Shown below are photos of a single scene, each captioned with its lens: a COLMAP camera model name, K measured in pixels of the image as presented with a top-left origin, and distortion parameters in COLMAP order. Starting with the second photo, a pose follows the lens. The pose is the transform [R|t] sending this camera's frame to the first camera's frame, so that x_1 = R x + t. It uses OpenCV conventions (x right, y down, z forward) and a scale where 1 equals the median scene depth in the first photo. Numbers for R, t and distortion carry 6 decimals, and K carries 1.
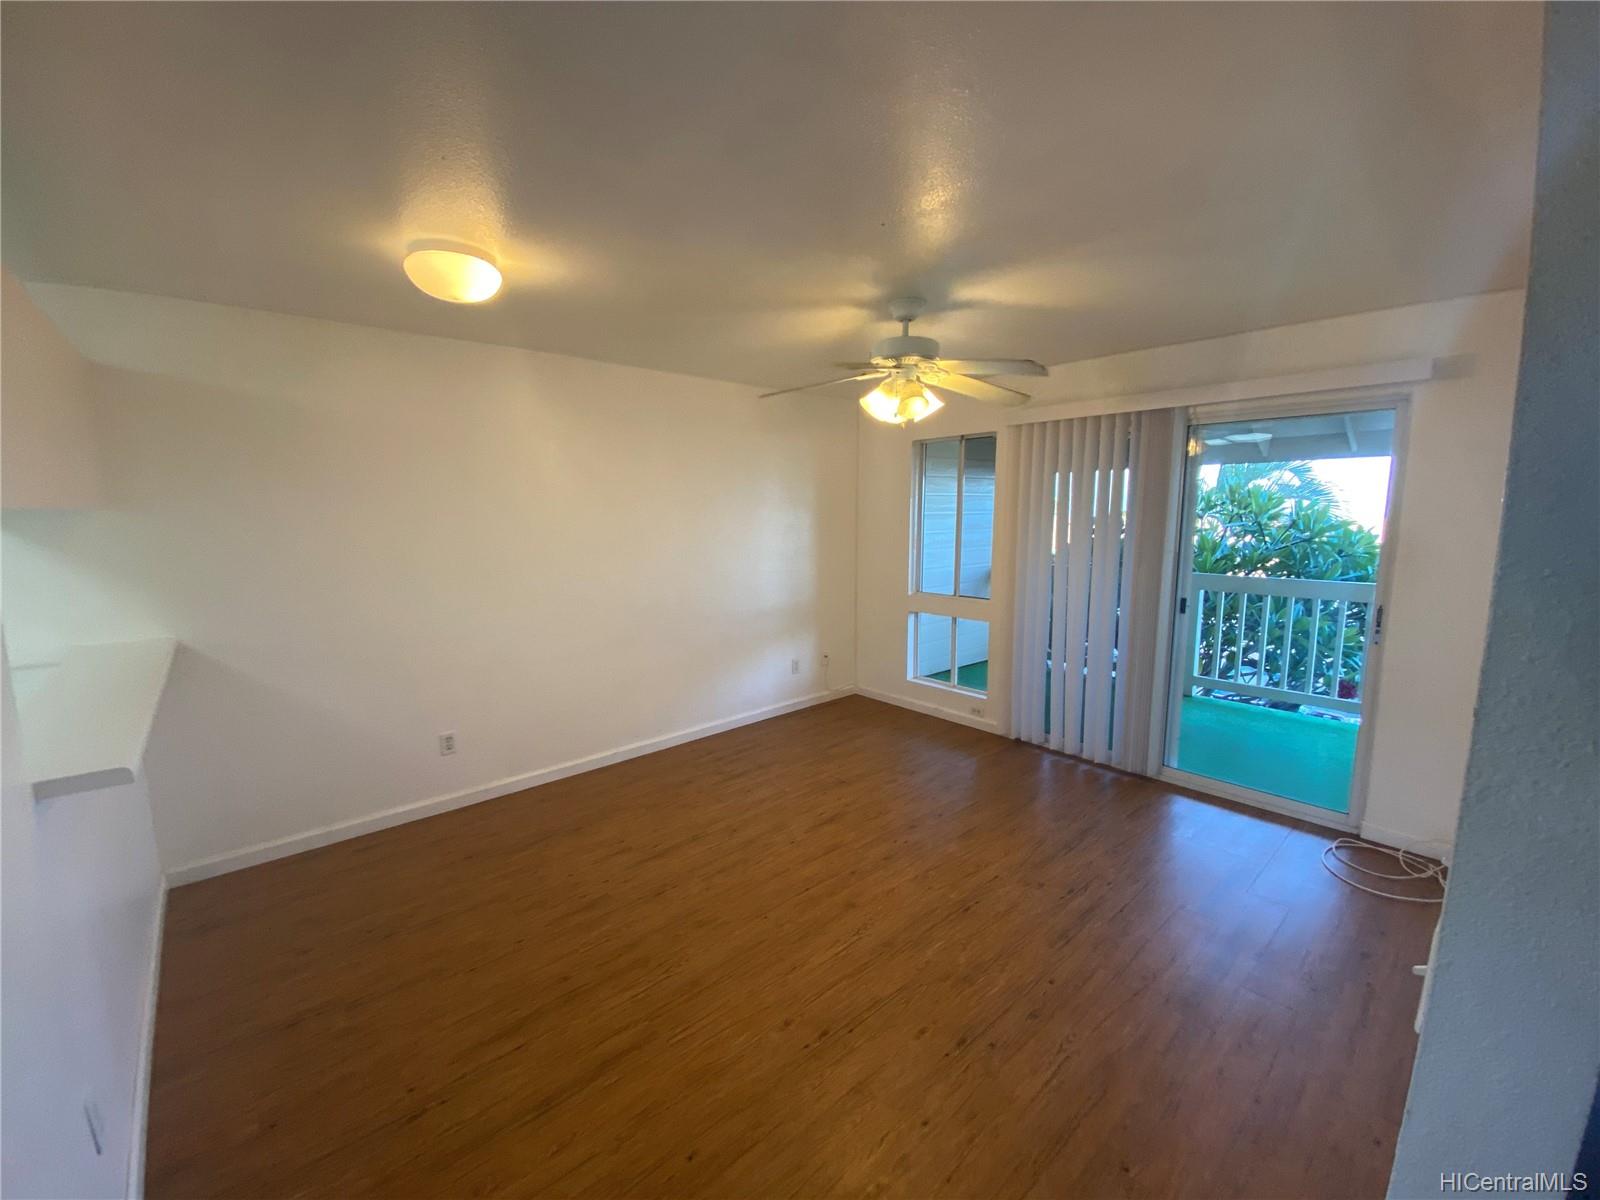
lens RADIAL K [[653.2, 0, 806.7], [0, 653.2, 600.7], [0, 0, 1]] dist [0.033244, -0.026504]
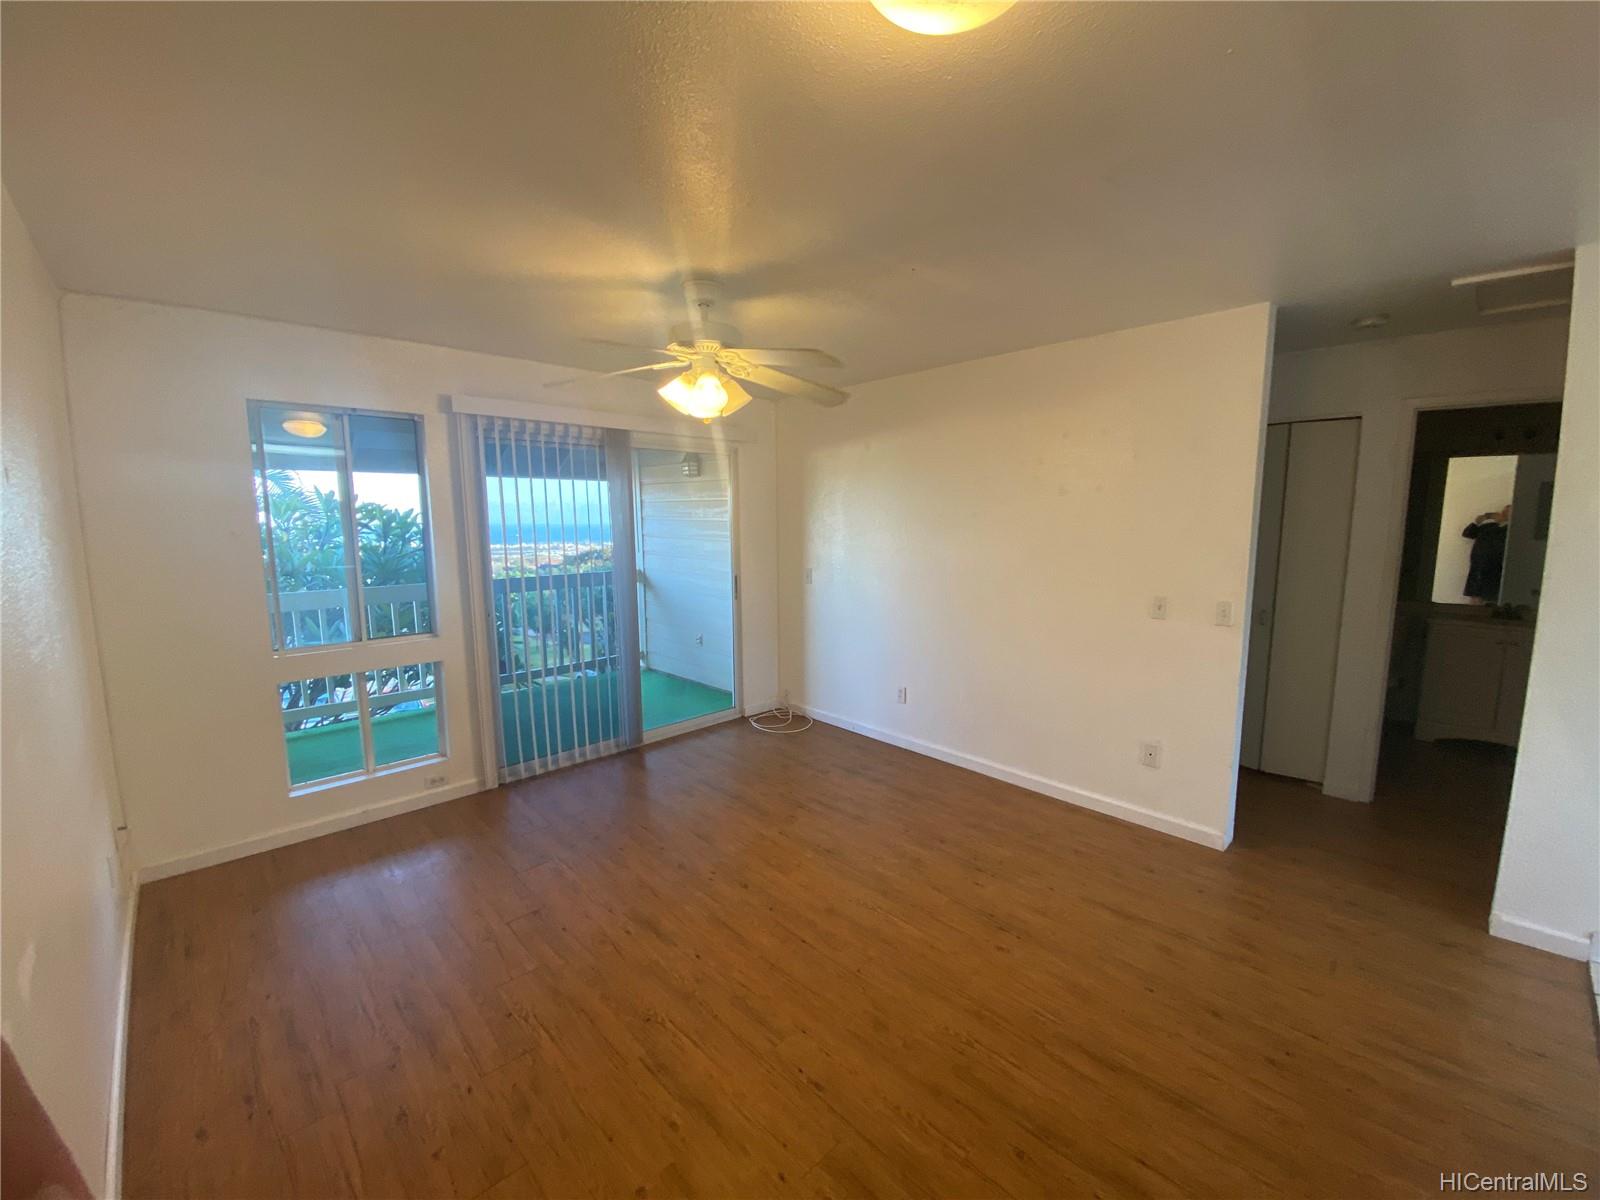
lens RADIAL K [[653.2, 0, 806.7], [0, 653.2, 600.7], [0, 0, 1]] dist [0.033244, -0.026504]
pose [[-0.031160, -0.127473, 0.991353, -0.768561], [0.148050, 0.980305, 0.130706, -0.113705], [-0.988489, 0.150843, -0.011674, 0.887080]]
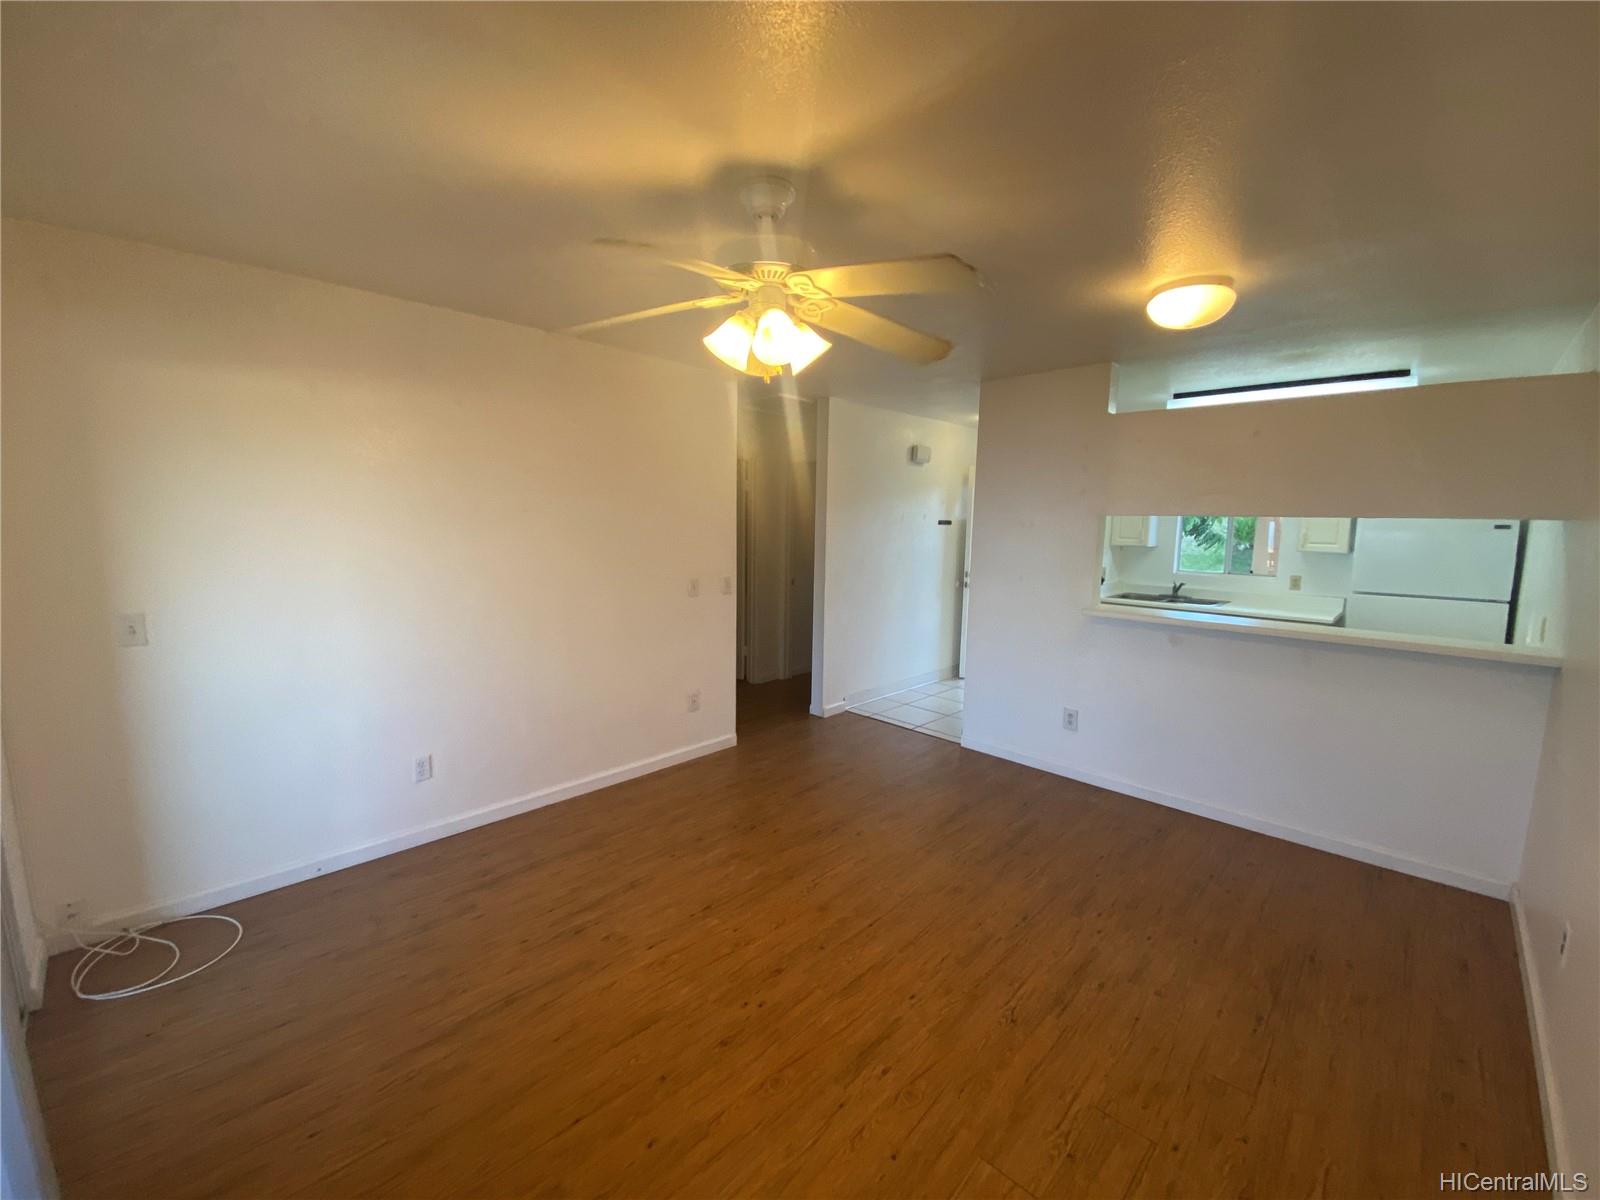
lens RADIAL K [[643.5, 0, 805.2], [0, 643.5, 598.5], [0, 0, 1]] dist [0.031025, -0.021932]
pose [[-0.997279, -0.005929, -0.073480, 0.153361], [-0.025473, 0.963076, 0.268021, -0.226393], [0.069178, 0.269164, -0.960607, 1.645556]]
